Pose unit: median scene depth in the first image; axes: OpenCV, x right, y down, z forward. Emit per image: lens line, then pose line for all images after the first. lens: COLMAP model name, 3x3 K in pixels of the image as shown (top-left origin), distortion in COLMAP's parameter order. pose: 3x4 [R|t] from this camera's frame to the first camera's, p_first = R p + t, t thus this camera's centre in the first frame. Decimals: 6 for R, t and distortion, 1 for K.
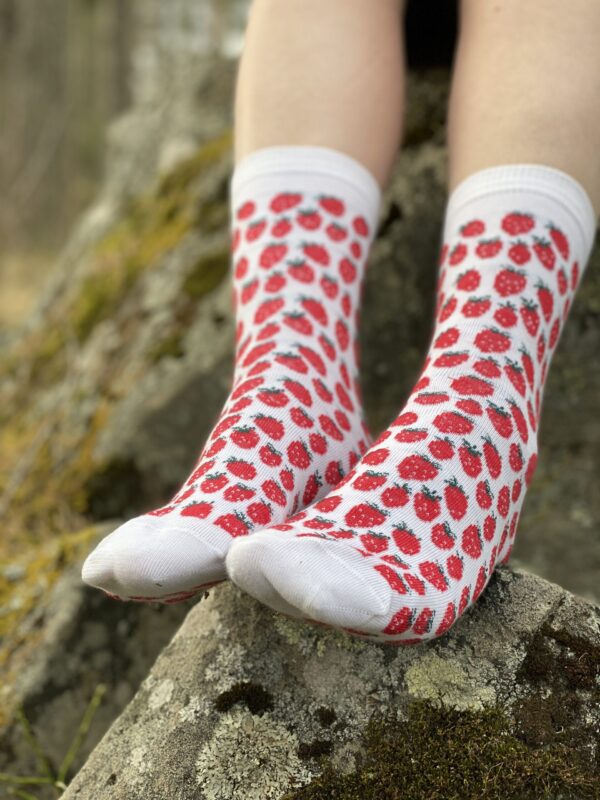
lens RADIAL K [[1197.7, 0, 301.9], [0, 1197.7, 416.9], [0, 0, 1]] dist [0.030948, 0.000000]
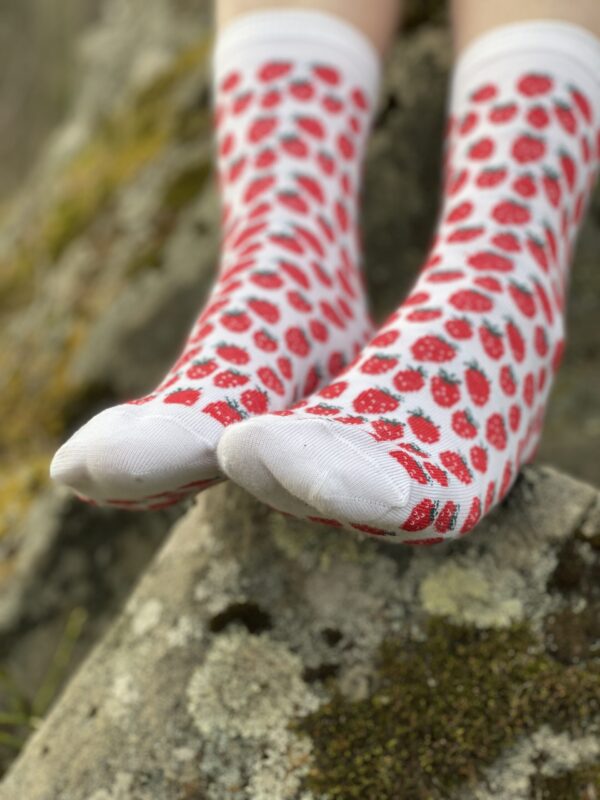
lens RADIAL K [[1197.7, 0, 307.3], [0, 1197.7, 395.3], [0, 0, 1]] dist [0.030948, 0.000000]
pose [[0.999657, -0.017989, 0.019054, -0.012103], [0.017693, 0.999722, 0.015594, 0.056133], [-0.019329, -0.015252, 0.999697, 0.111921]]
